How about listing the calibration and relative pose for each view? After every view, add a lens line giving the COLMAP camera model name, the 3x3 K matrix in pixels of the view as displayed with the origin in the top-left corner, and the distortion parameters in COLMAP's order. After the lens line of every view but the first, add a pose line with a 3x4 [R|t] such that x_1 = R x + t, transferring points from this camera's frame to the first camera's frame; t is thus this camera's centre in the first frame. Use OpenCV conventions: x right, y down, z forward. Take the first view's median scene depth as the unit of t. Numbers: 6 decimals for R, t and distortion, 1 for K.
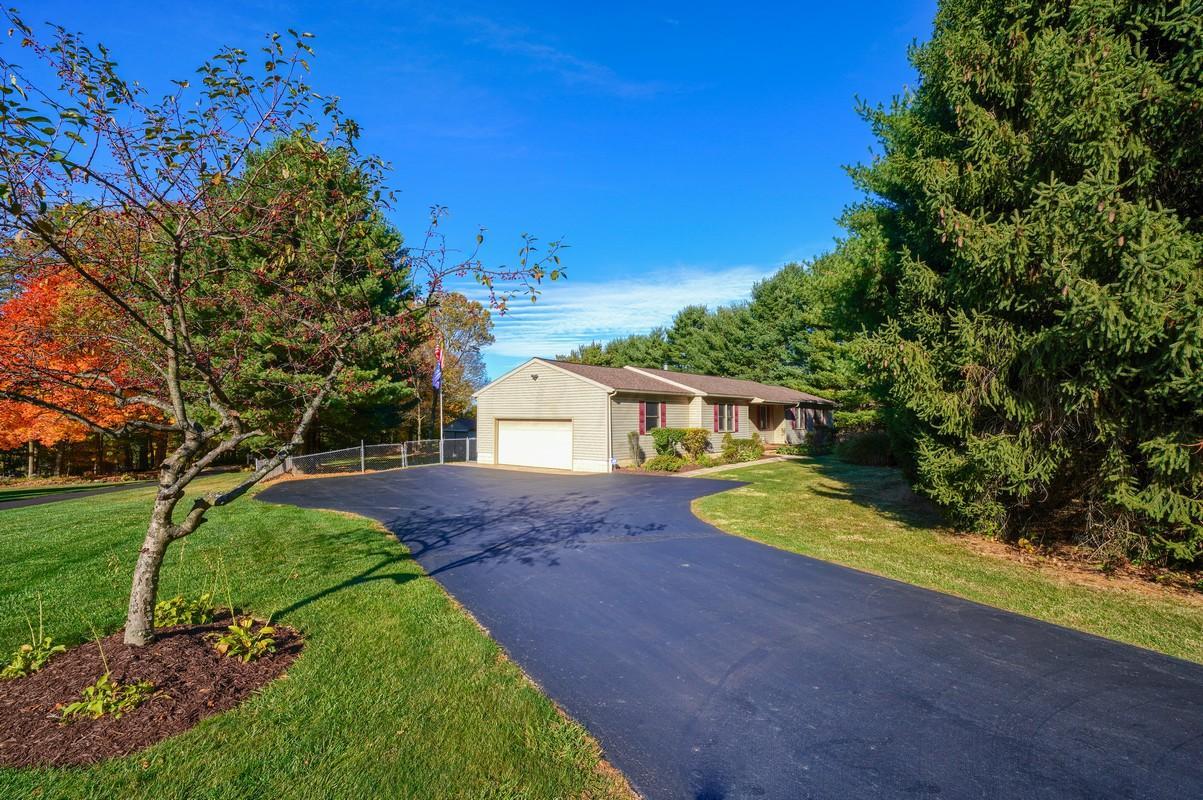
lens RADIAL K [[566.9, 0, 605.6], [0, 566.9, 404.3], [0, 0, 1]] dist [-0.000732, -0.000030]
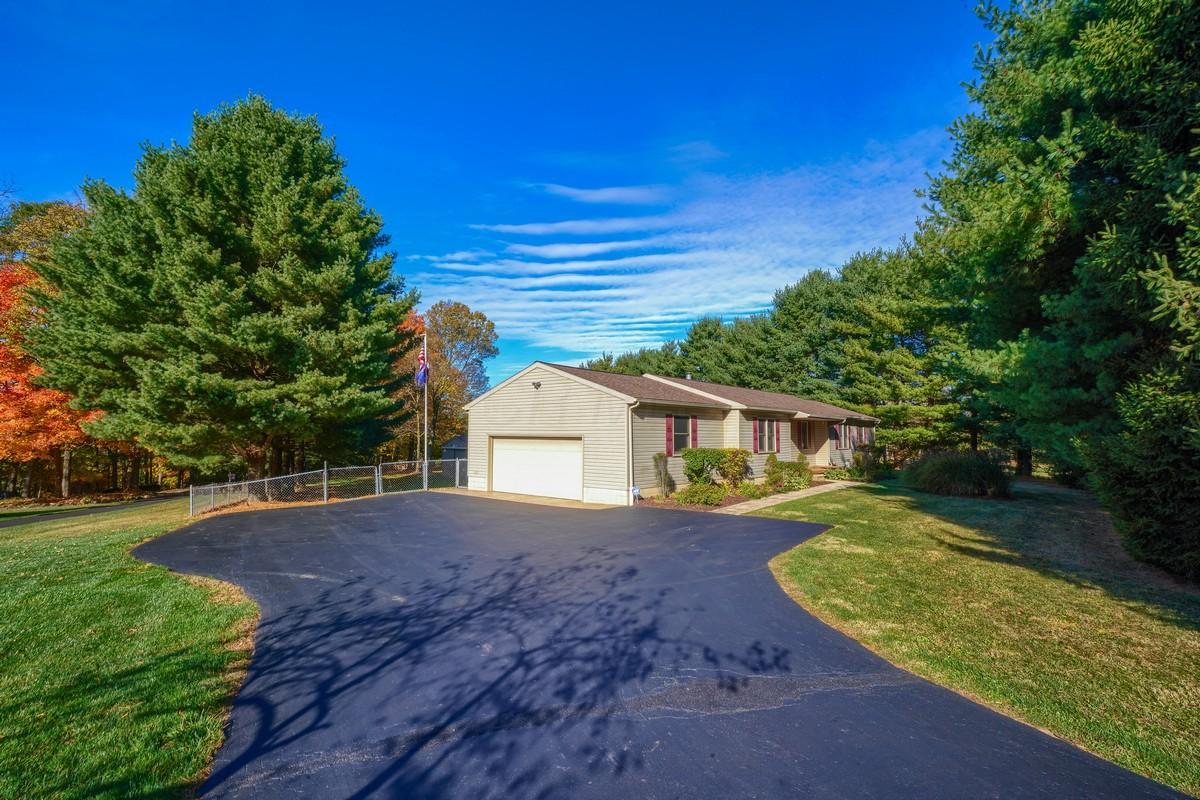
lens RADIAL K [[561.3, 0, 600.0], [0, 561.3, 400.0], [0, 0, 1]] dist [0.000111, -0.000298]
pose [[0.999745, 0.001522, -0.022540, -0.014559], [-0.002391, 0.999253, -0.038570, 0.003969], [0.022464, 0.038614, 0.999002, 0.180172]]
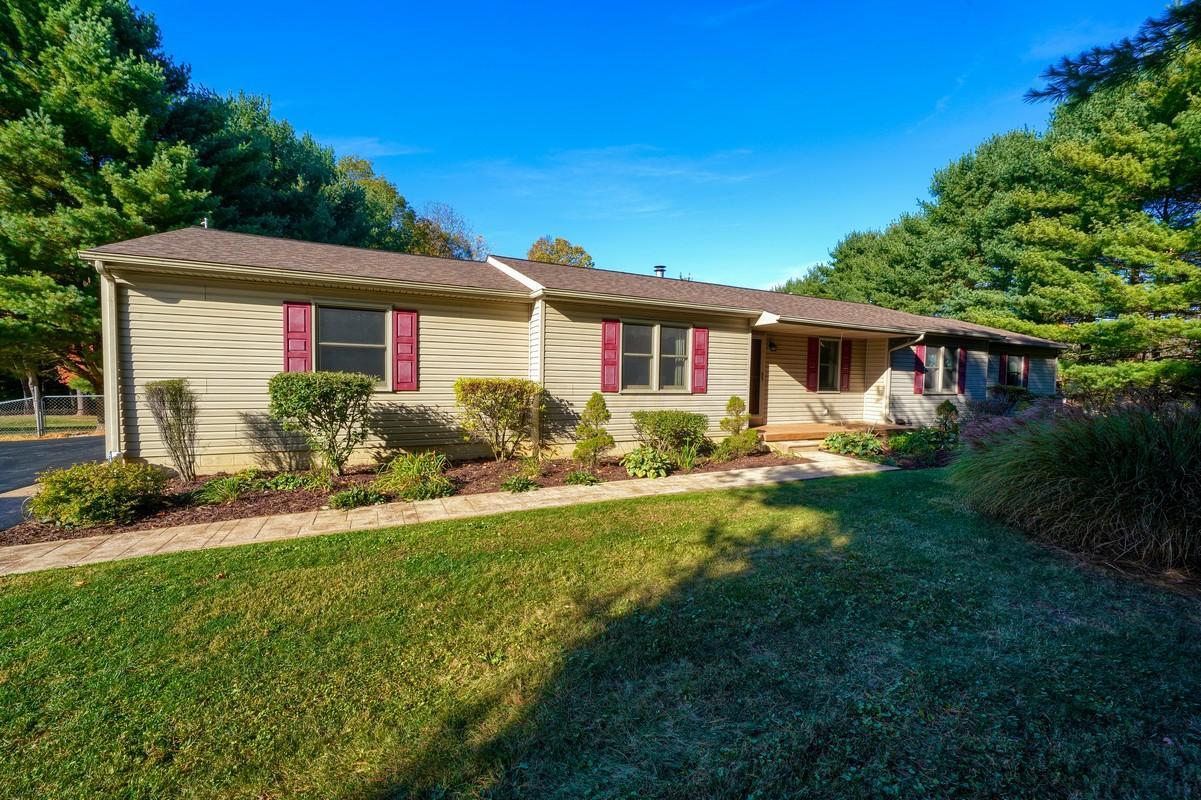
lens RADIAL K [[484.8, 0, 600.5], [0, 484.8, 400.0], [0, 0, 1]] dist [-0.003827, 0.000028]
pose [[0.907634, 0.036415, -0.418180, 0.345086], [-0.007506, 0.997479, 0.070569, 0.031735], [0.419695, -0.060912, 0.905619, 0.705290]]
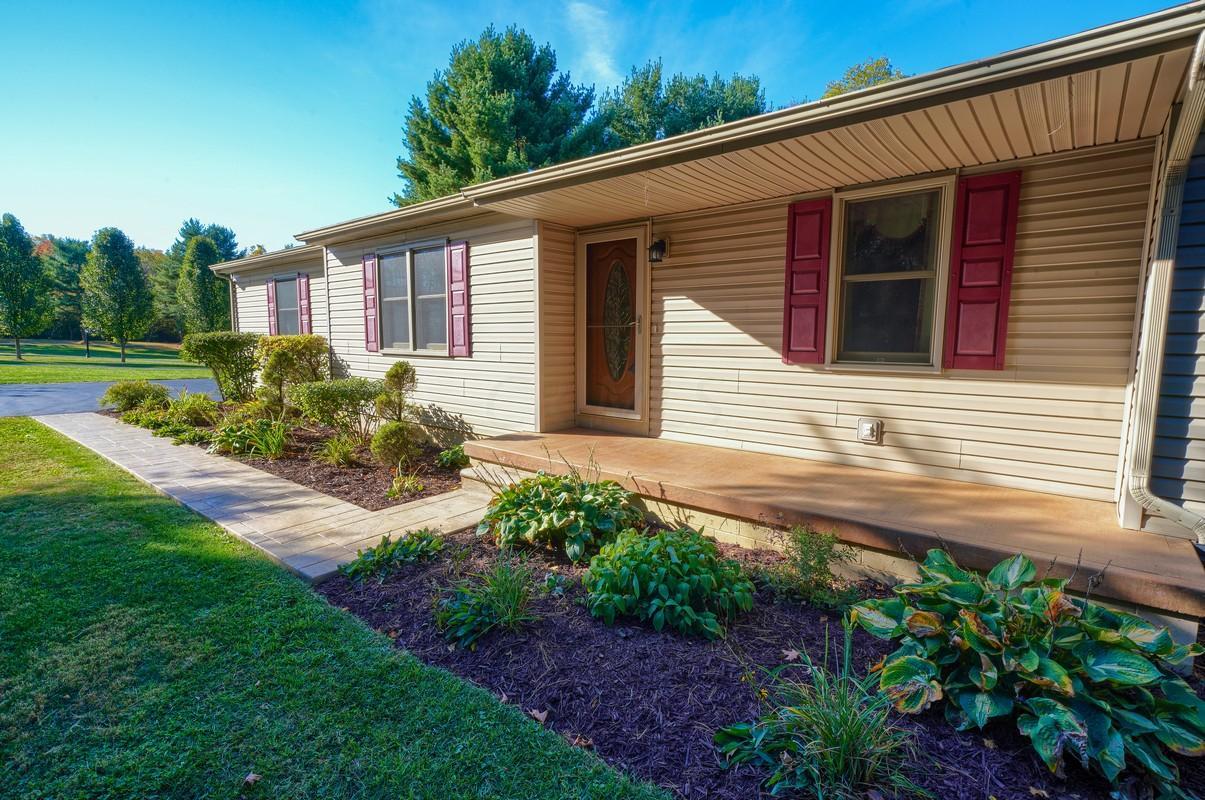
lens RADIAL K [[574.9, 0, 602.5], [0, 574.9, 400.0], [0, 0, 1]] dist [0.000234, 0.000000]
pose [[-0.003333, 0.112314, -0.993667, 0.528989], [0.020411, 0.993473, 0.112223, 0.044576], [0.999786, -0.019908, -0.005603, 1.166392]]
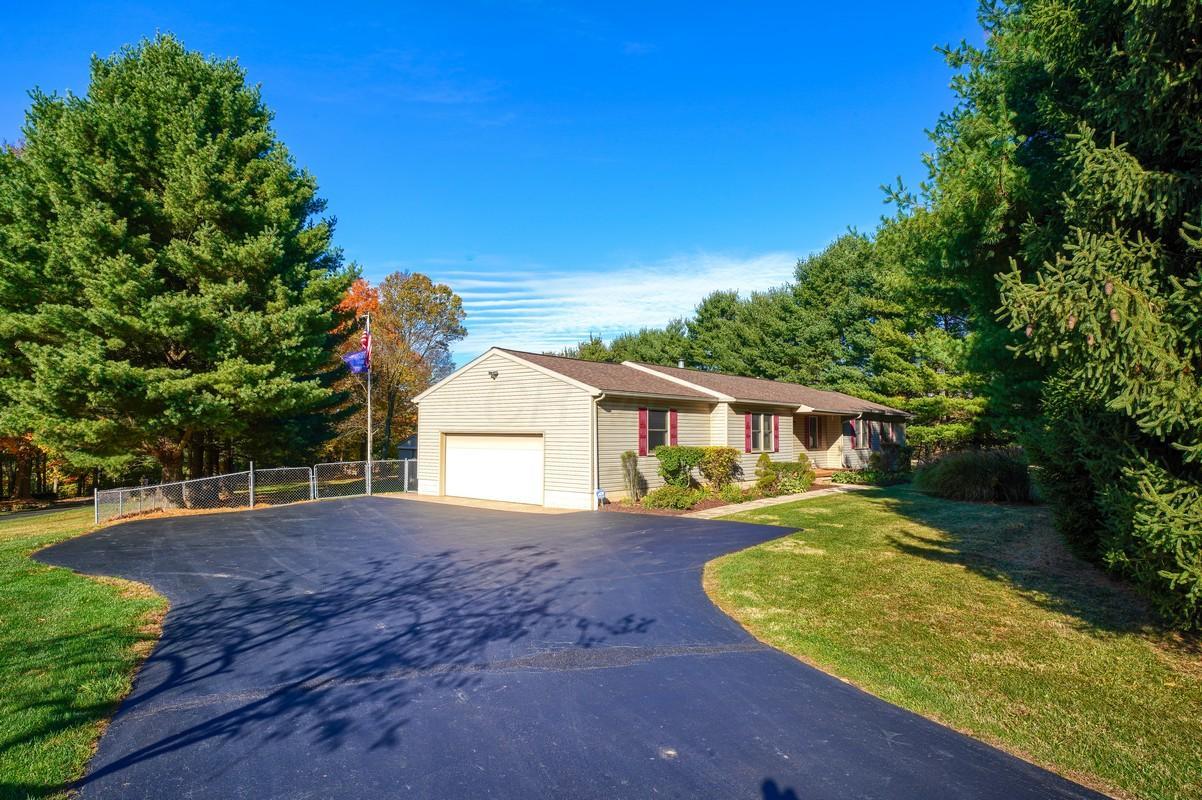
lens RADIAL K [[688.9, 0, 606.4], [0, 688.9, 402.3], [0, 0, 1]] dist [0.008417, 0.003698]
pose [[0.999897, 0.002566, -0.014125, 0.027410], [-0.002866, 0.999770, -0.021268, 0.004727], [0.014067, 0.021306, 0.999674, 0.122588]]
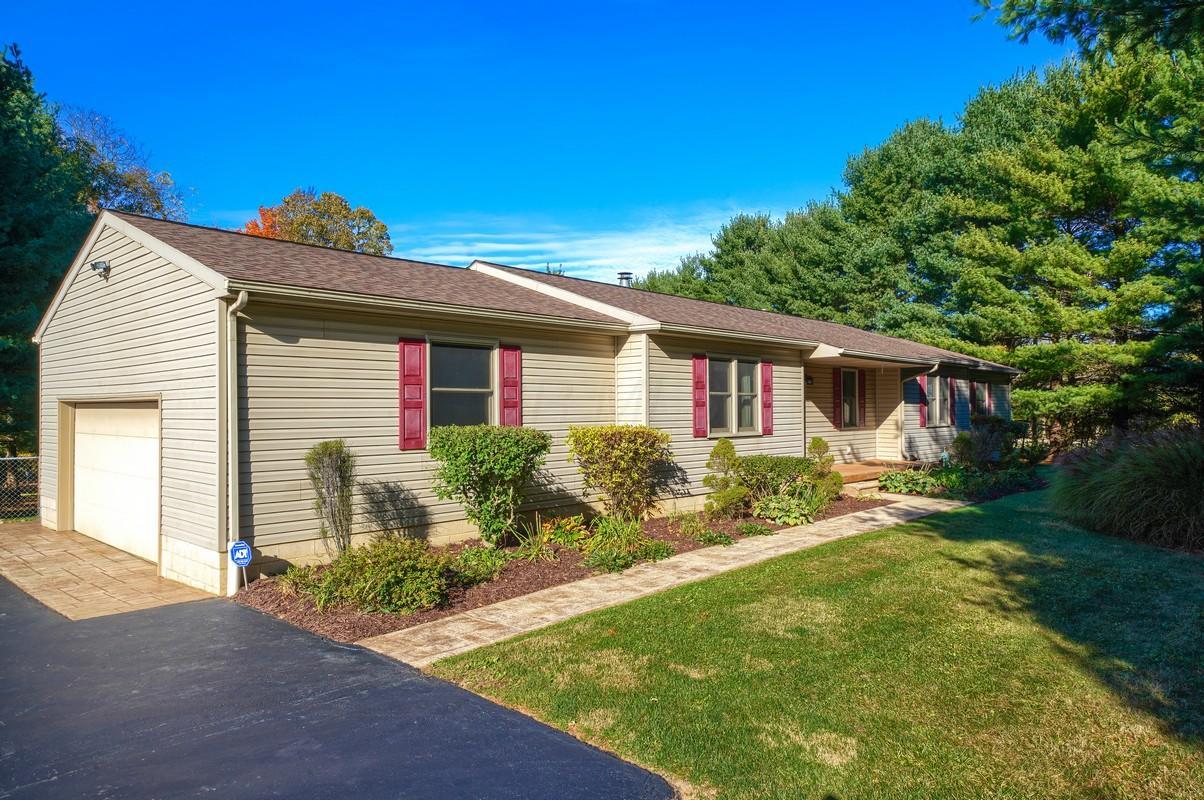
lens RADIAL K [[773.7, 0, 601.7], [0, 773.7, 409.0], [0, 0, 1]] dist [0.013095, -0.000939]
pose [[0.997510, -0.005943, -0.070271, 0.173248], [0.007629, 0.999689, 0.023747, 0.020519], [0.070108, -0.024224, 0.997245, 0.532049]]
